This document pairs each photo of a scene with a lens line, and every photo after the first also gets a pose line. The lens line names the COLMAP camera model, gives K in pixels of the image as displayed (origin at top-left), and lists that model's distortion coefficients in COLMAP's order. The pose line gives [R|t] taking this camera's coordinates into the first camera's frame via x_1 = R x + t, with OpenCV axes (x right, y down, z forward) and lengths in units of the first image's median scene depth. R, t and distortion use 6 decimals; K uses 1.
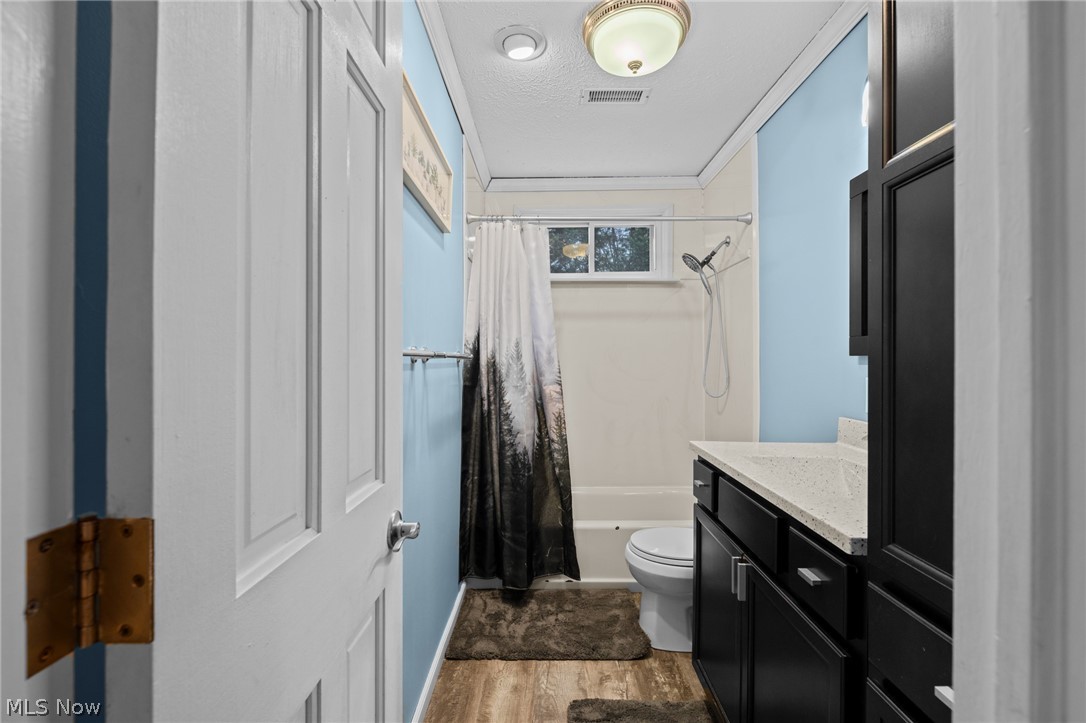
lens RADIAL K [[499.4, 0, 542.5], [0, 499.4, 360.3], [0, 0, 1]] dist [-0.000910, -0.000033]
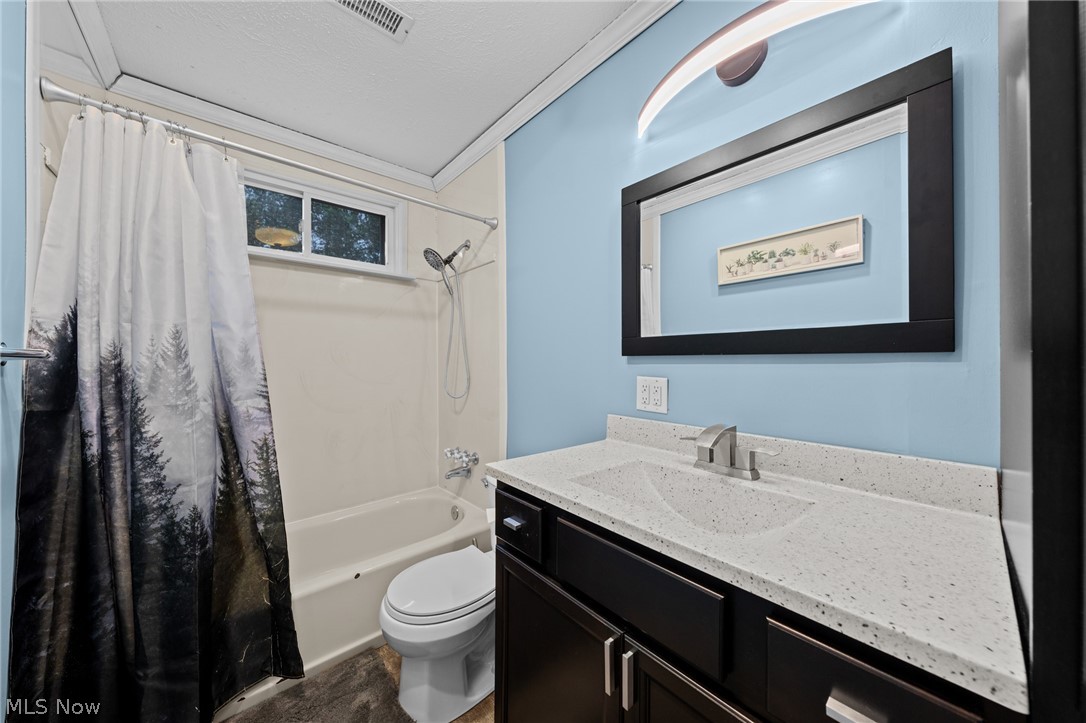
lens RADIAL K [[368.9, 0, 545.3], [0, 368.9, 359.8], [0, 0, 1]] dist [-0.005795, 0.001134]
pose [[0.746498, 0.000809, 0.665387, -0.013931], [0.003440, 0.999981, -0.005075, 0.001647], [-0.665378, 0.006078, 0.746481, 0.377626]]
